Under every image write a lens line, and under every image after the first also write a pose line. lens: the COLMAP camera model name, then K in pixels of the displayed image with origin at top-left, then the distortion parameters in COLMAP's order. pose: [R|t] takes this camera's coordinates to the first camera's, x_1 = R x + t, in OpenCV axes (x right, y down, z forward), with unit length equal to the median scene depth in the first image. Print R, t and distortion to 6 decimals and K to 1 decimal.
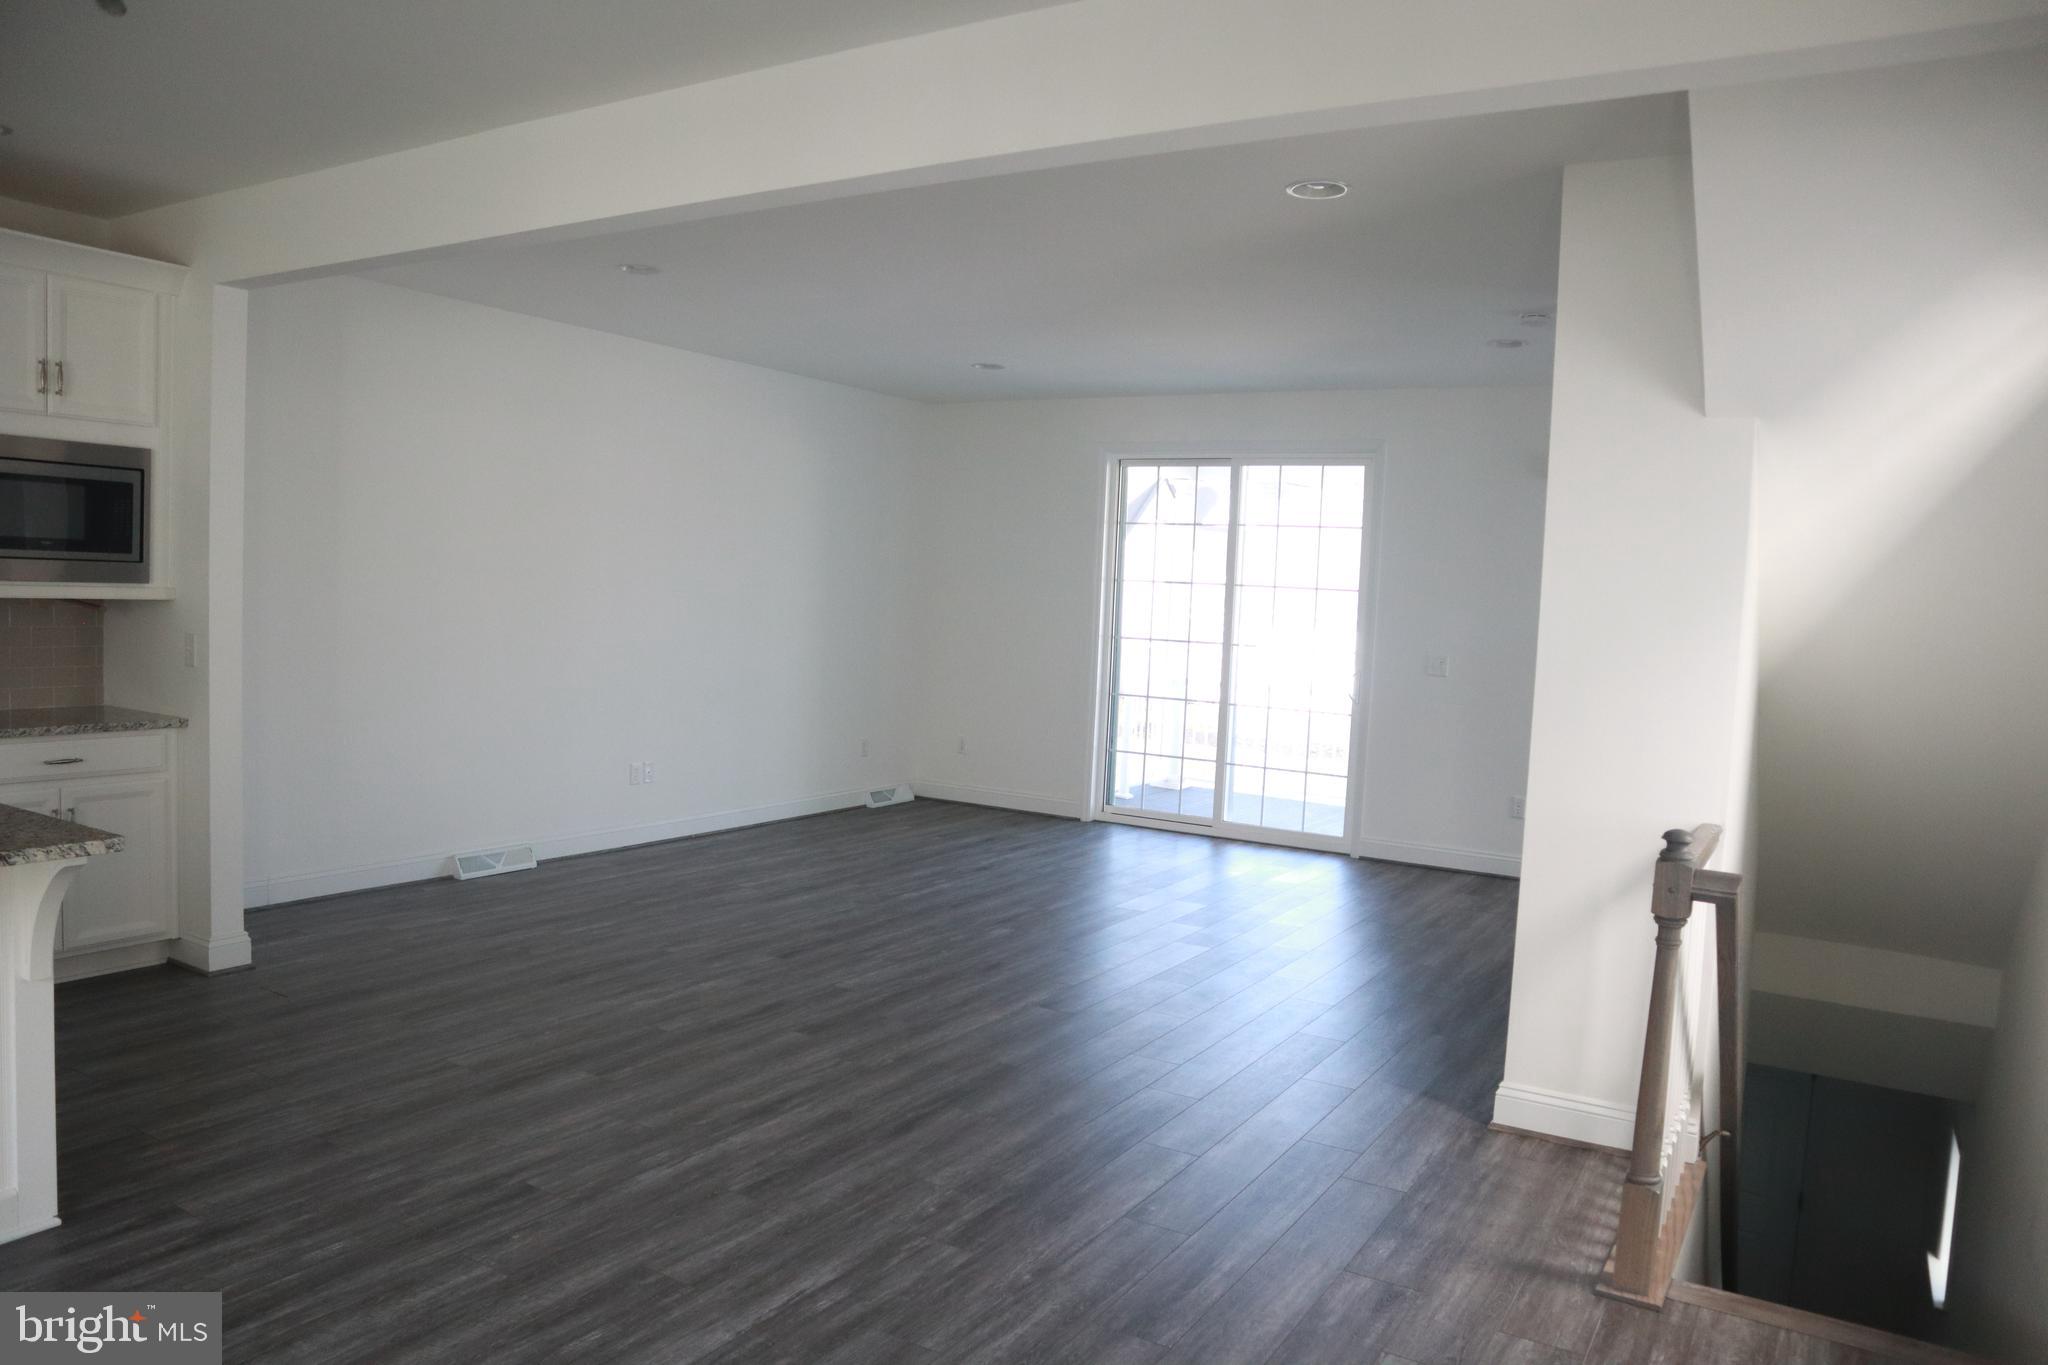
lens RADIAL K [[1410.7, 0, 1024.3], [0, 1410.7, 686.9], [0, 0, 1]] dist [-0.125580, 0.069049]
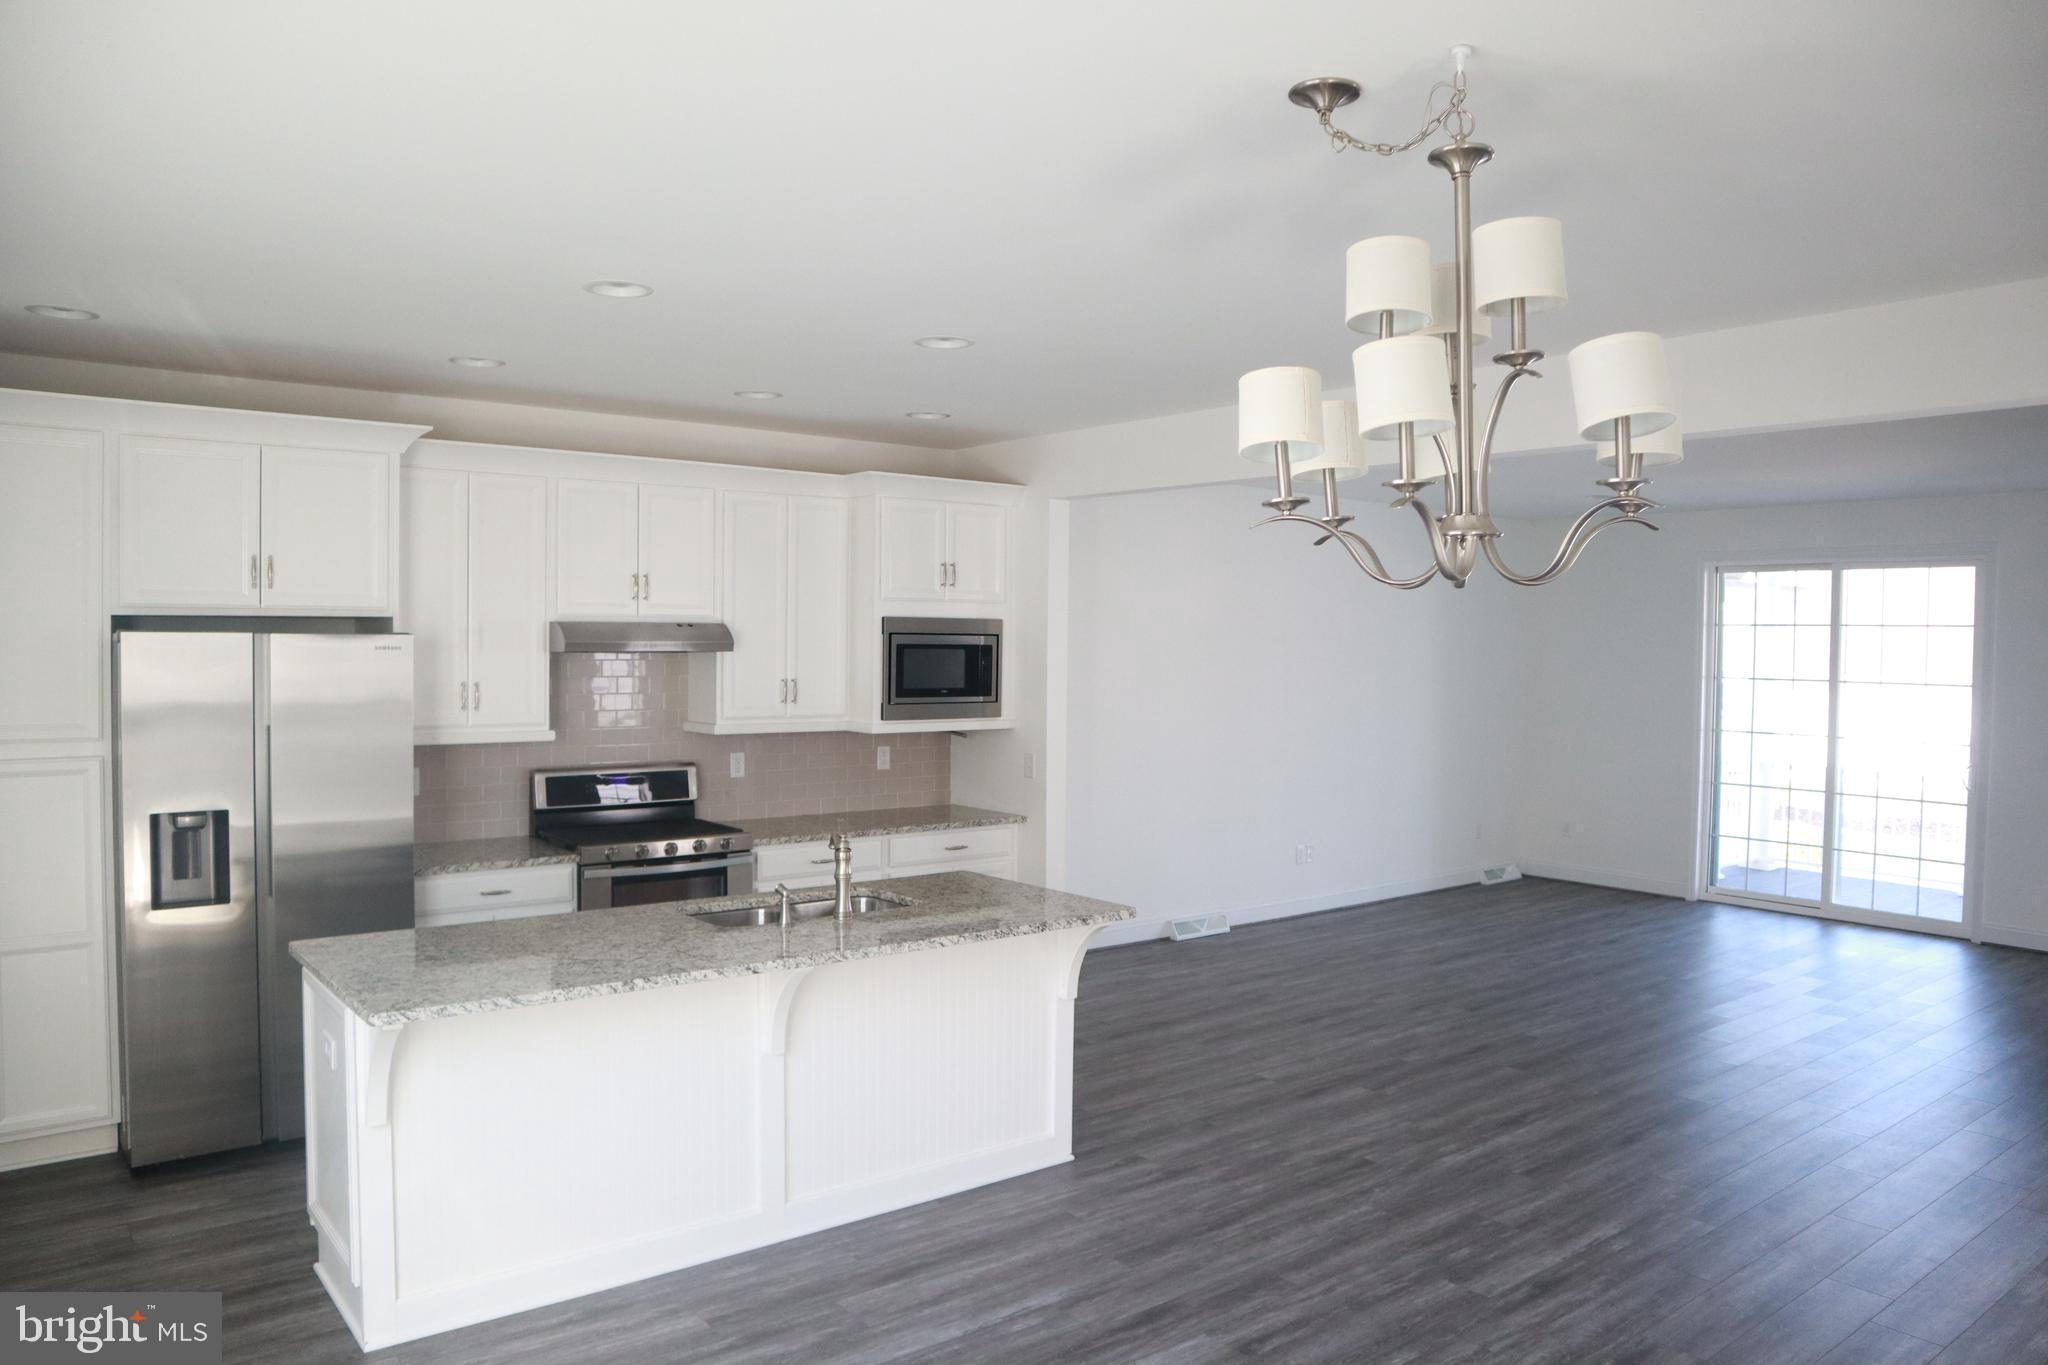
lens RADIAL K [[1410.7, 0, 1005.5], [0, 1410.7, 675.9], [0, 0, 1]] dist [-0.125580, 0.069049]
pose [[0.934197, -0.023757, -0.355966, -0.142989], [0.003873, 0.998397, -0.056469, -0.040250], [0.356737, 0.051374, 0.932791, -0.359873]]
